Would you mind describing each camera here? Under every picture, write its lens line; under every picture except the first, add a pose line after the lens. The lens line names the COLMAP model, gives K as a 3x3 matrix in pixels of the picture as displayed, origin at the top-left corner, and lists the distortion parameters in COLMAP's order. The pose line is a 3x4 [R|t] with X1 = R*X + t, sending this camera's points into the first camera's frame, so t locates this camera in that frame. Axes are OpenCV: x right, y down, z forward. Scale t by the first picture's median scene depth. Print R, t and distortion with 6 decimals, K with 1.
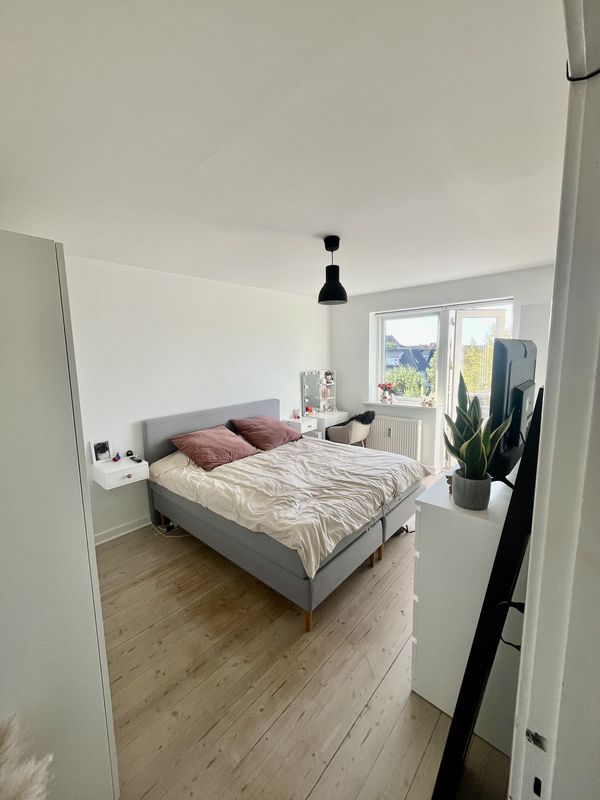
lens RADIAL K [[322.7, 0, 297.0], [0, 322.7, 397.5], [0, 0, 1]] dist [-0.007457, 0.002416]
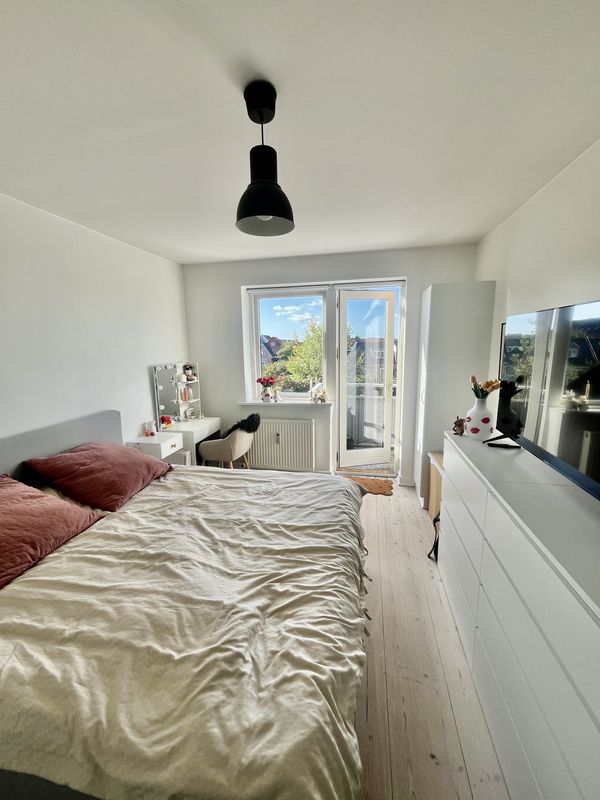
lens RADIAL K [[322.7, 0, 297.0], [0, 322.7, 397.5], [0, 0, 1]] dist [-0.007457, 0.002416]
pose [[0.863823, -0.075994, 0.498030, -0.084589], [0.066168, 0.997108, 0.037382, -0.025566], [-0.499431, 0.000662, 0.866354, 0.367815]]
